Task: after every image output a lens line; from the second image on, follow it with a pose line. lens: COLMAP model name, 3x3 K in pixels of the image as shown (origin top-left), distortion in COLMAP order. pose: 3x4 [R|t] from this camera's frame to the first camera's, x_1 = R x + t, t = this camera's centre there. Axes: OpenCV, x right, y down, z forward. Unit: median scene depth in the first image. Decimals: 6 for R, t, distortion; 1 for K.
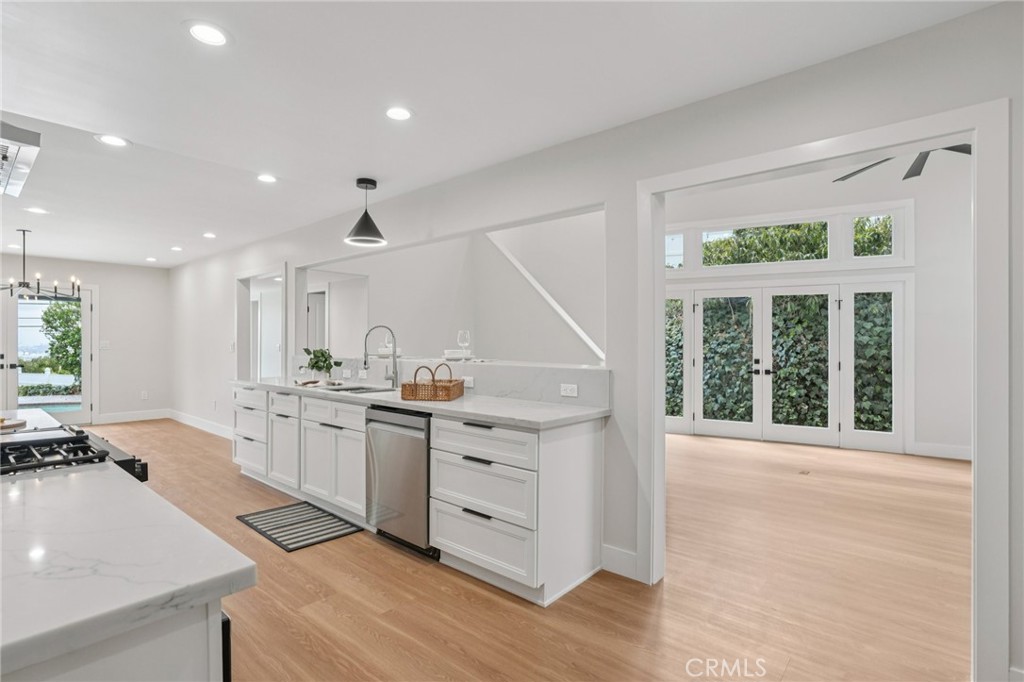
lens RADIAL K [[493.7, 0, 502.7], [0, 493.7, 337.0], [0, 0, 1]] dist [-0.025645, 0.000501]
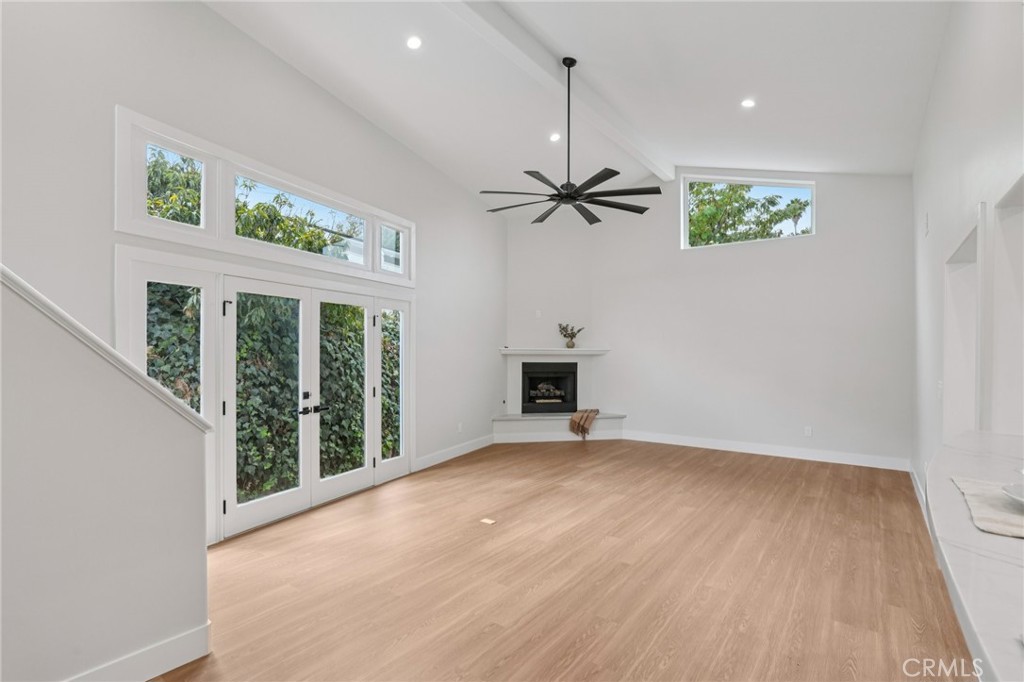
lens RADIAL K [[490.1, 0, 510.9], [0, 490.1, 354.1], [0, 0, 1]] dist [-0.024215, -0.000042]
pose [[-0.080340, -0.013853, 0.996671, -0.182558], [-0.019317, 0.999737, 0.012339, -0.022069], [-0.996580, -0.018262, -0.080587, 0.771548]]
